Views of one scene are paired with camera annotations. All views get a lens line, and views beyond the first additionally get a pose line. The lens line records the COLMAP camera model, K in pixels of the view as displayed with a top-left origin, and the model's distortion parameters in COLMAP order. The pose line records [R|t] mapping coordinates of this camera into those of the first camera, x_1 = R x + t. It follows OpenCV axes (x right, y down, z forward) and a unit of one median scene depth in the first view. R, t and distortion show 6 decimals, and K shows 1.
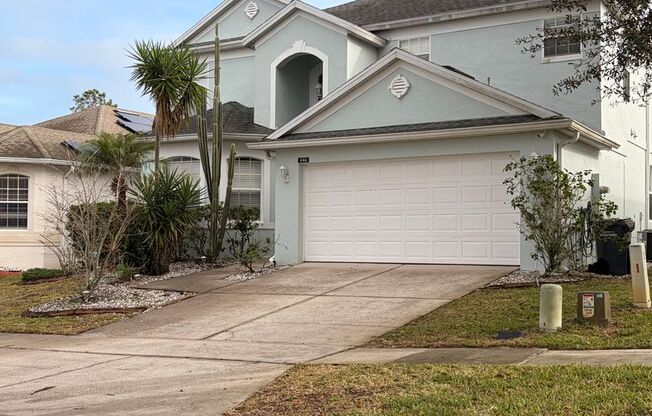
lens RADIAL K [[683.8, 0, 326.0], [0, 683.8, 208.0], [0, 0, 1]] dist [0.001456, -0.002389]
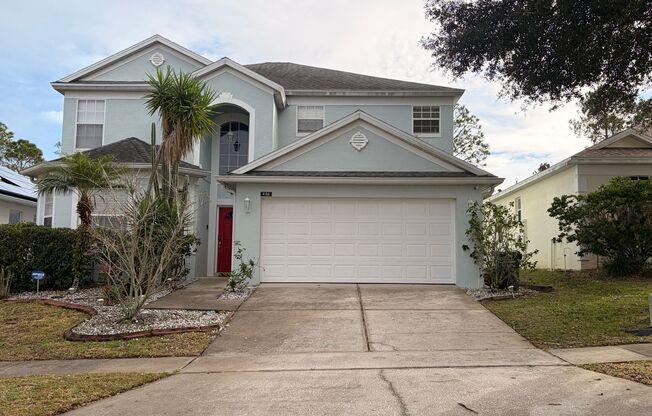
lens RADIAL K [[529.5, 0, 326.0], [0, 529.5, 208.0], [0, 0, 1]] dist [0.008330, -0.005499]
pose [[0.890842, 0.061788, 0.450092, -0.342078], [-0.029544, 0.996490, -0.078322, 0.020600], [-0.453352, 0.056475, 0.889541, 0.155644]]
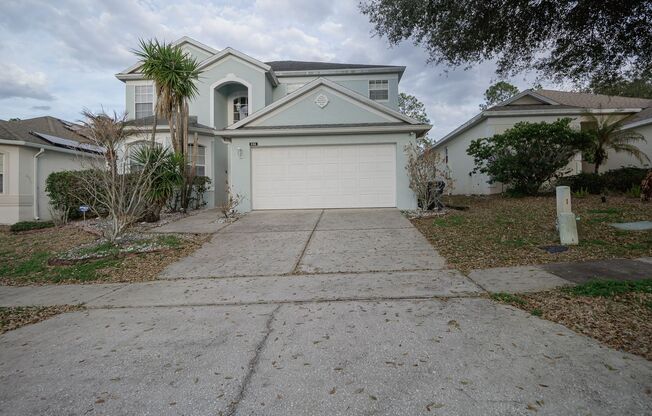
lens RADIAL K [[318.7, 0, 323.6], [0, 318.7, 186.9], [0, 0, 1]] dist [-0.023557, 0.000004]
pose [[0.903292, 0.003084, 0.429016, -0.196711], [-0.002471, 0.999995, -0.001987, 0.028122], [-0.429020, 0.000735, 0.903295, 0.278731]]
